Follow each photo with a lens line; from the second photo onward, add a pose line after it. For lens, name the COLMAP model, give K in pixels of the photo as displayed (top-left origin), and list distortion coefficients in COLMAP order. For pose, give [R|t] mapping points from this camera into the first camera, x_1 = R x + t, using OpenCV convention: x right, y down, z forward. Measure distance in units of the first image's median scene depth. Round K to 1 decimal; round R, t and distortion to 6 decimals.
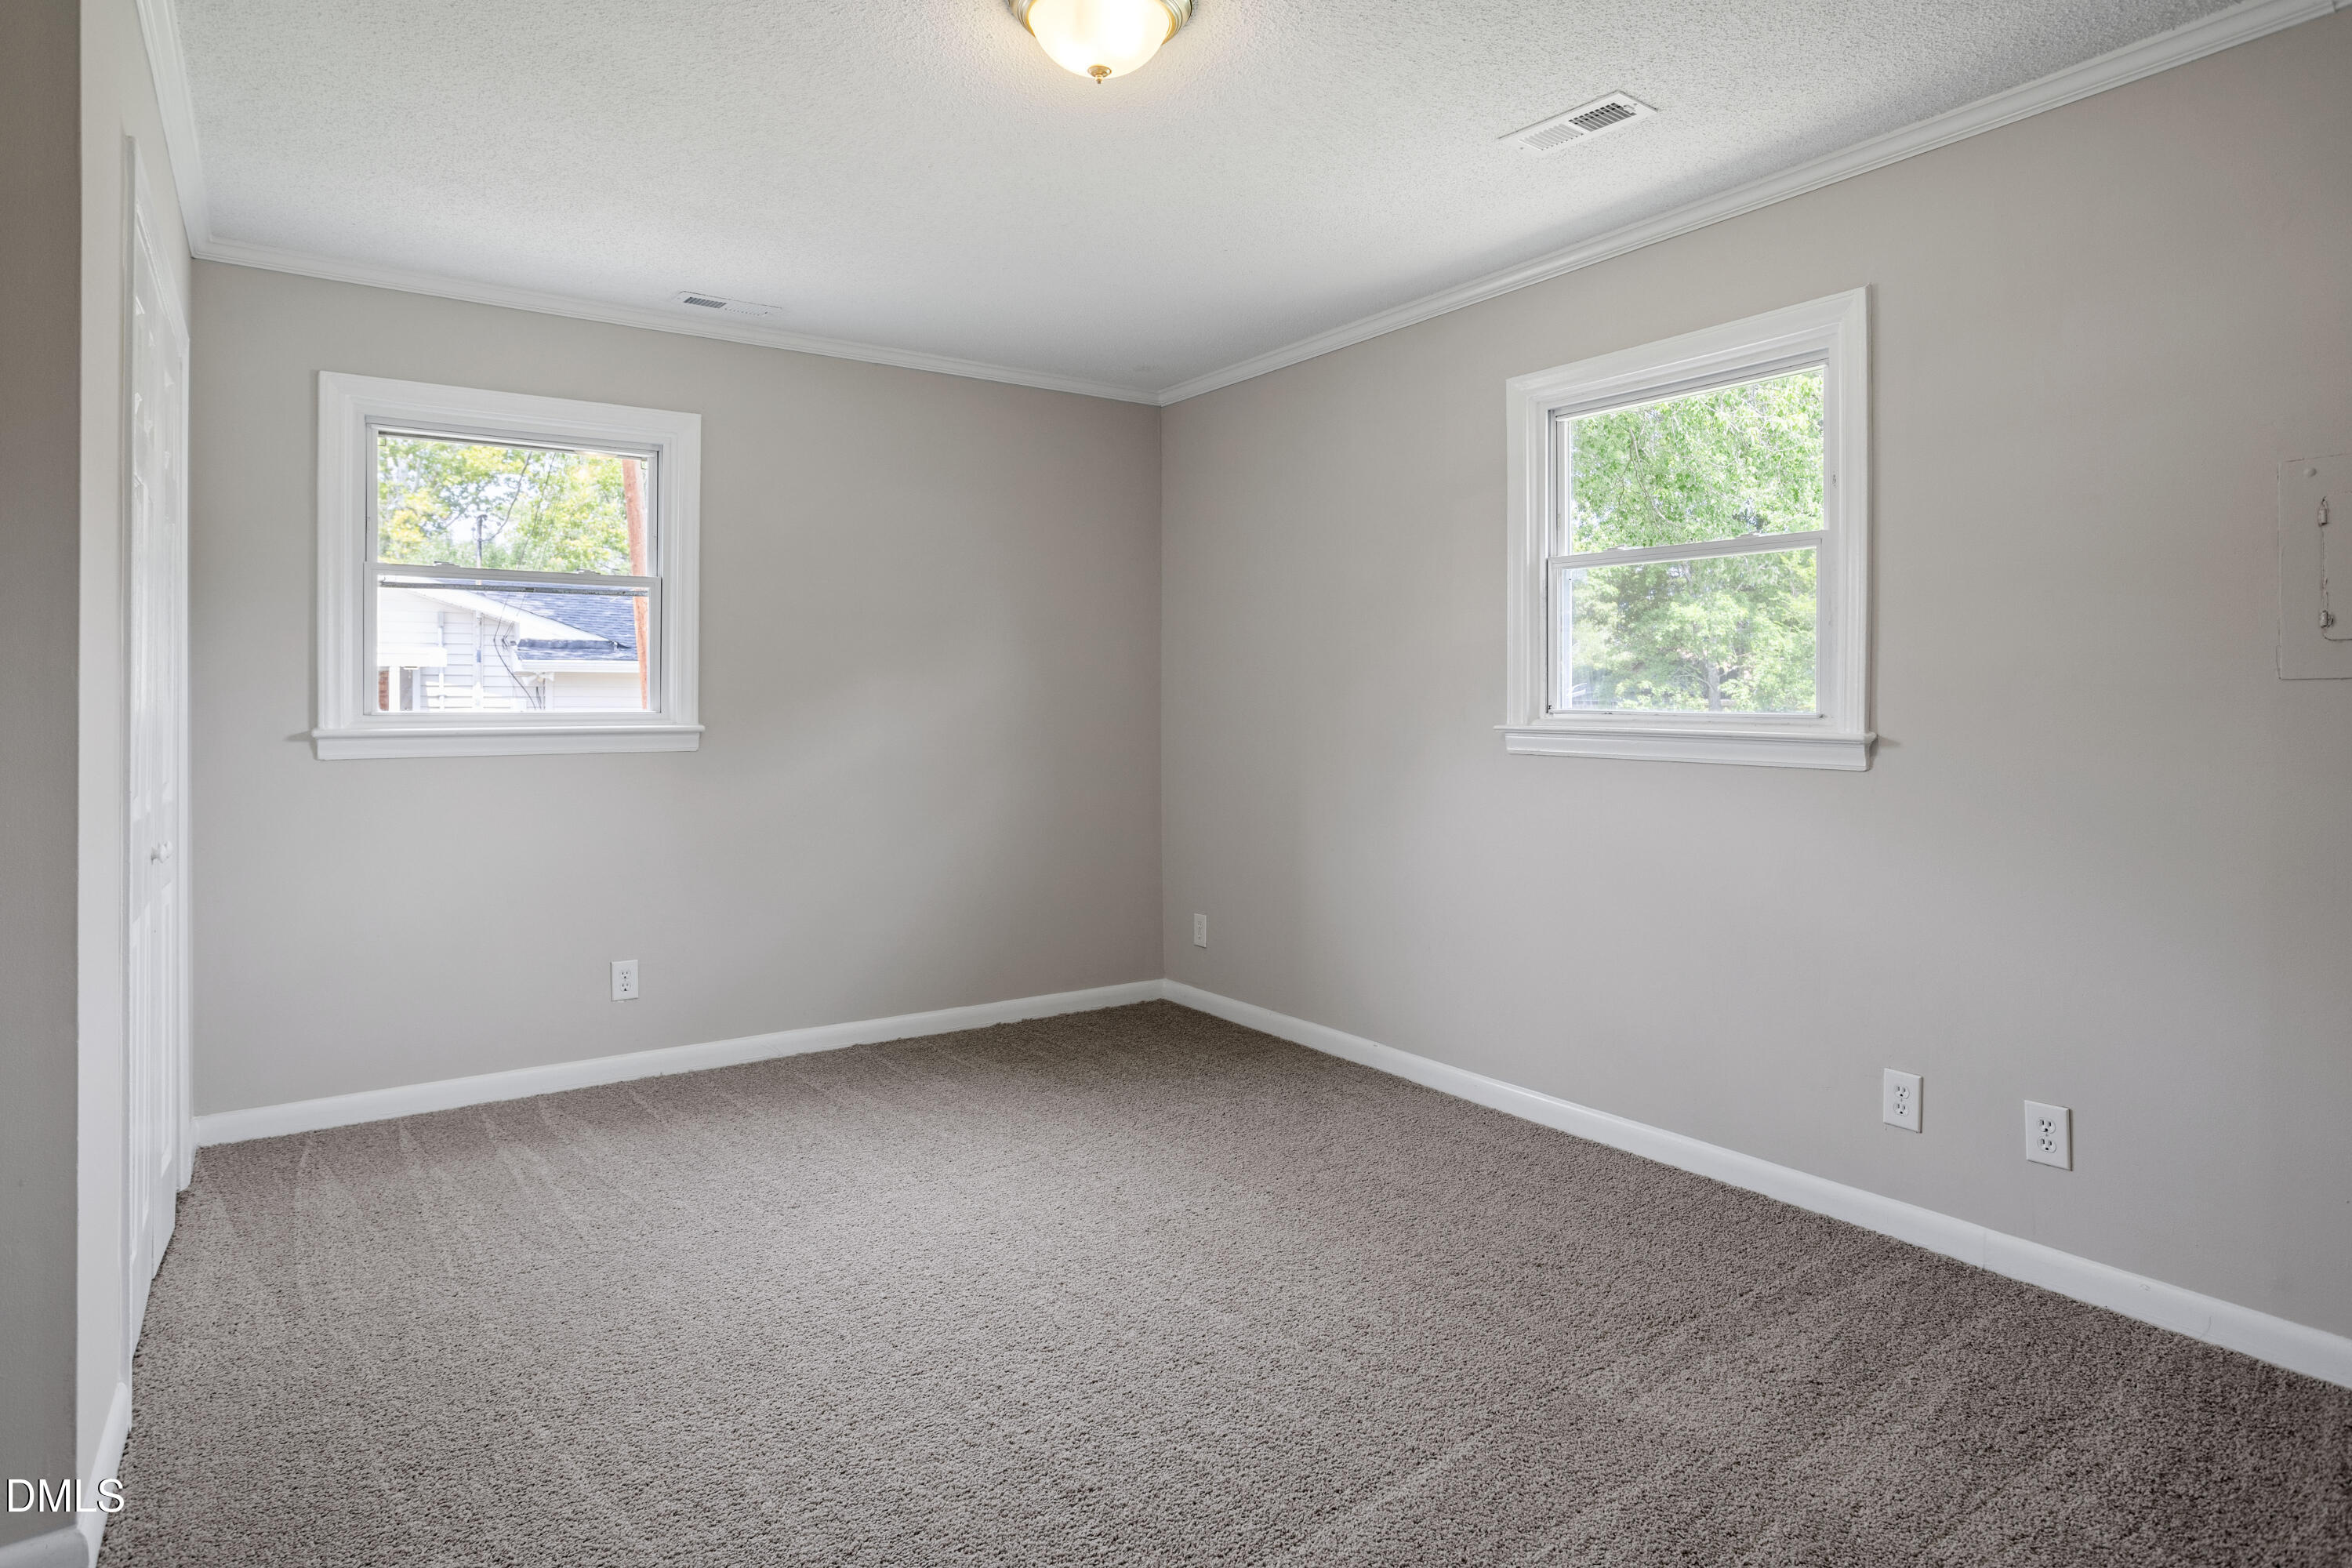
lens RADIAL K [[1309.7, 0, 1179.9], [0, 1309.7, 702.6], [0, 0, 1]] dist [0.021900, 0.000676]
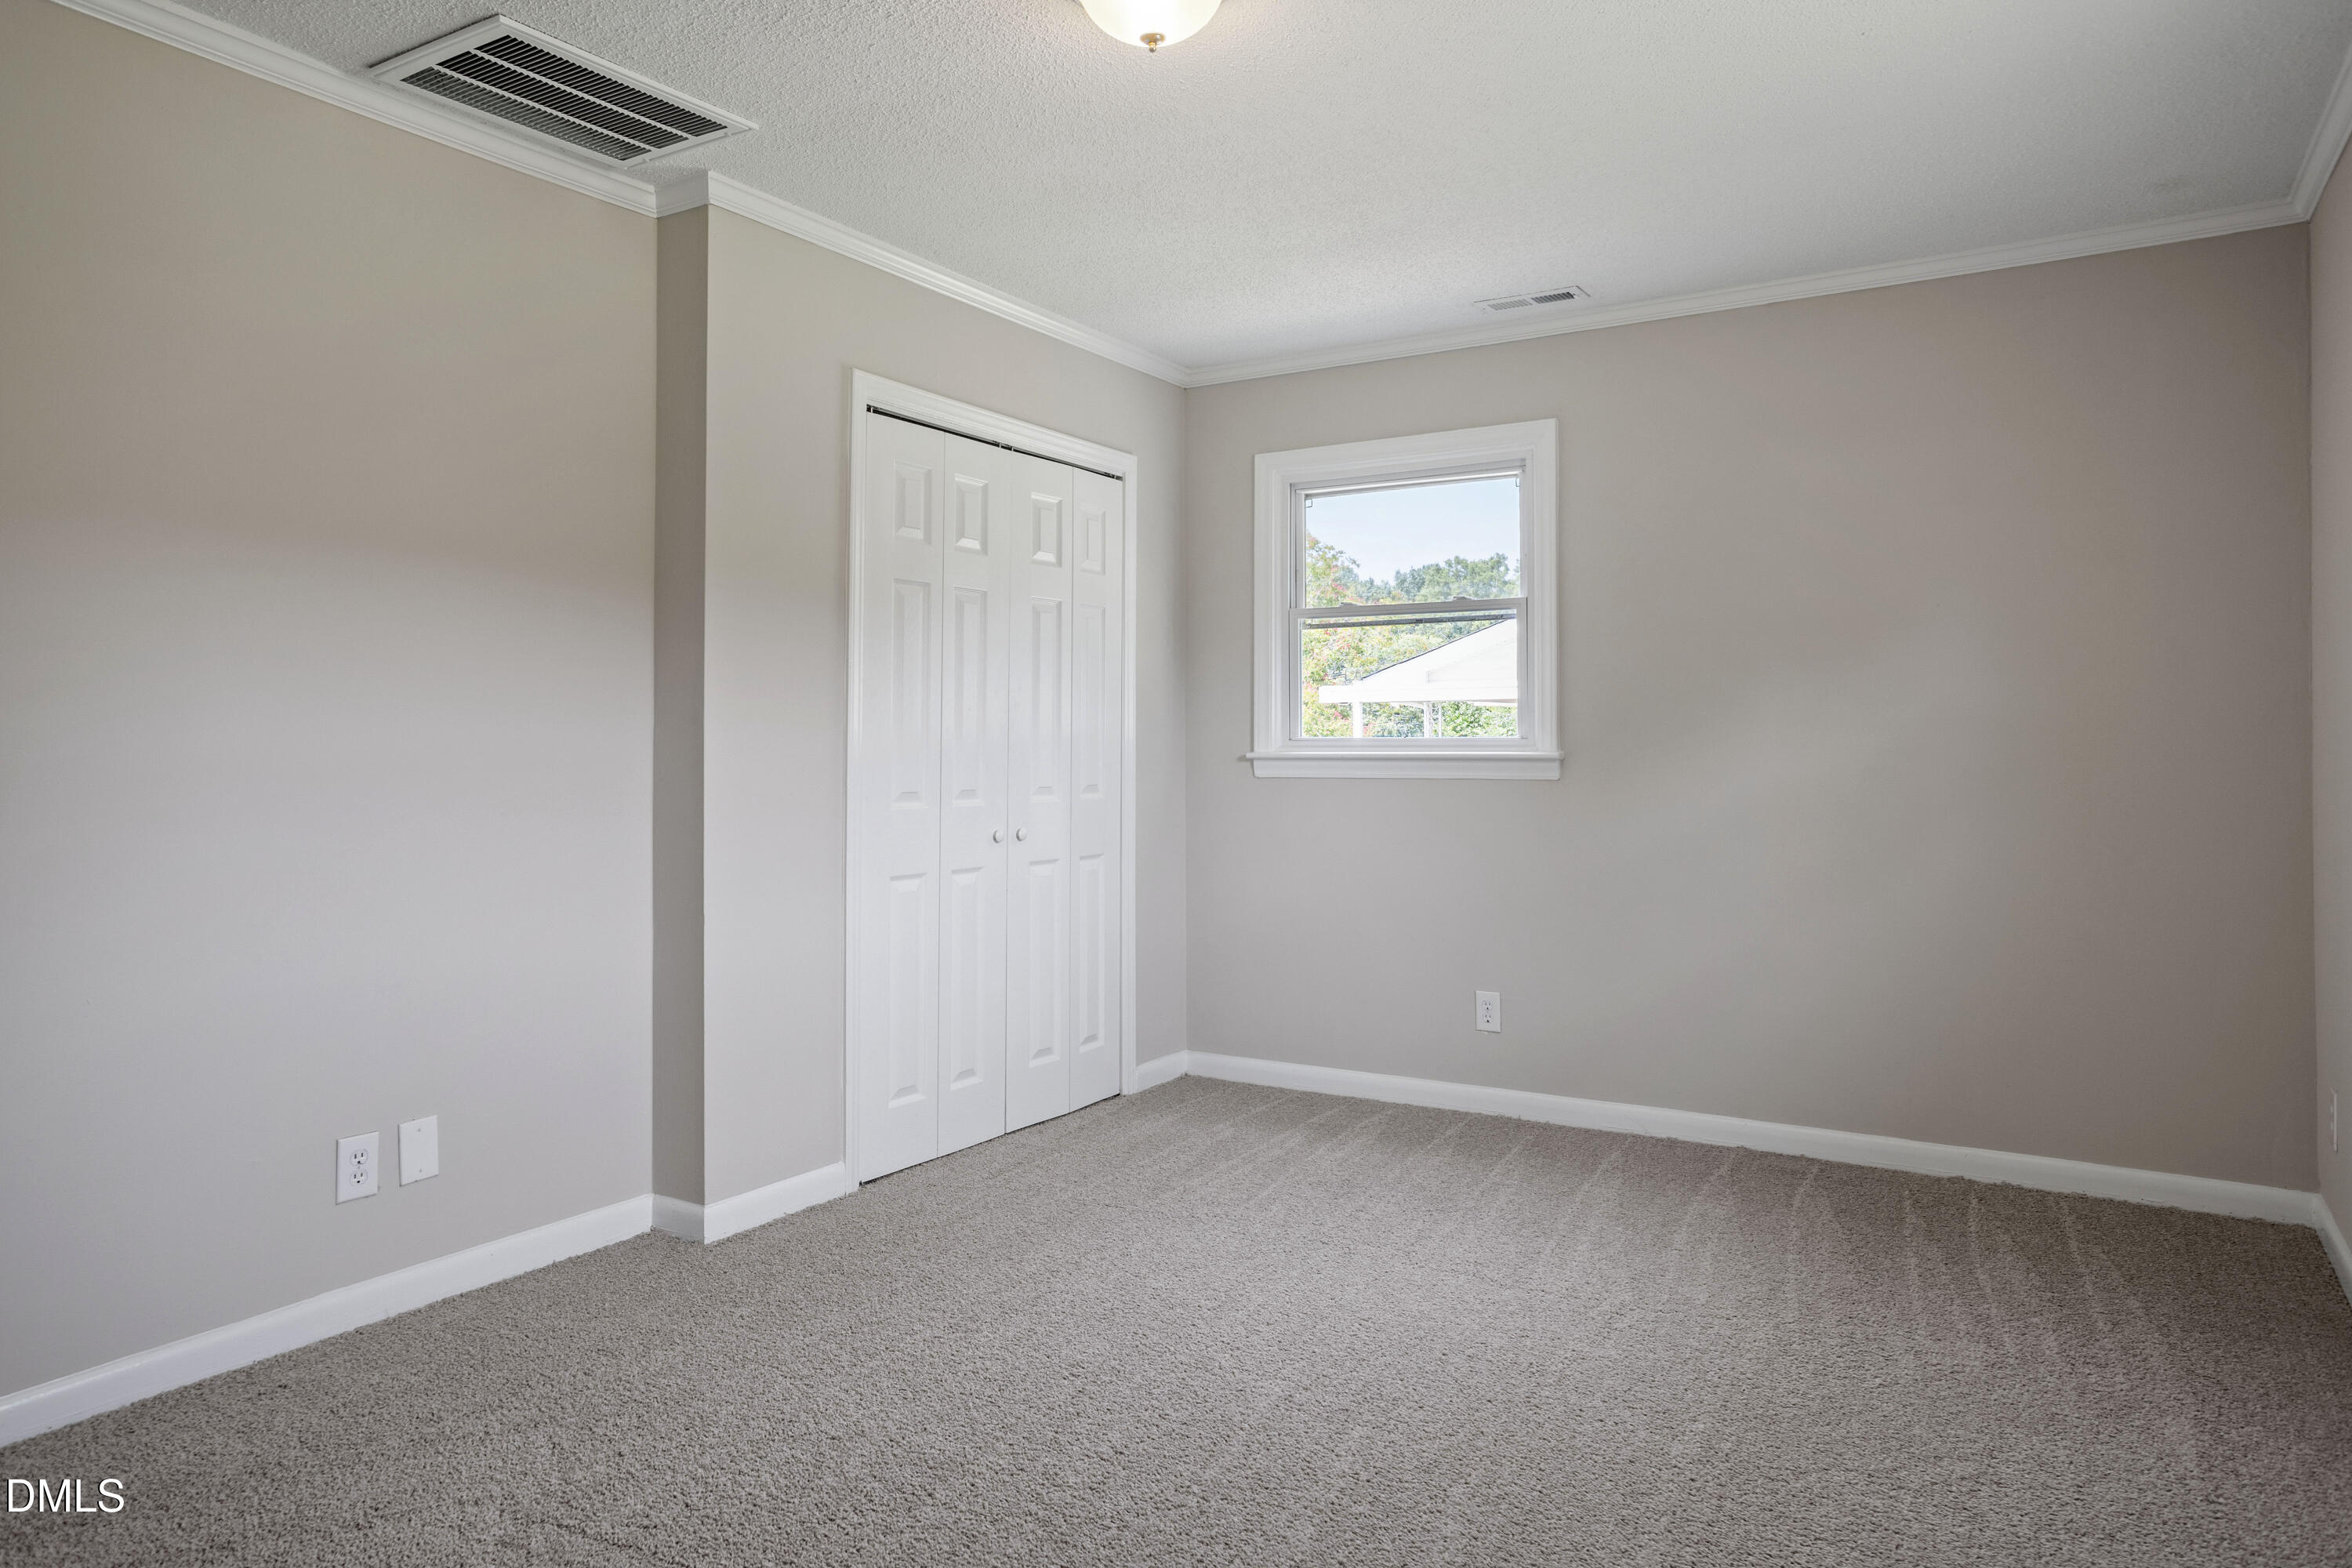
lens RADIAL K [[1497.4, 0, 1174.9], [0, 1497.4, 725.2], [0, 0, 1]] dist [-0.001388, -0.000119]
pose [[0.417218, -0.004330, -0.908796, 0.535187], [0.004374, 0.999987, -0.002757, -0.000583], [0.908796, -0.002825, 0.417232, 0.347259]]
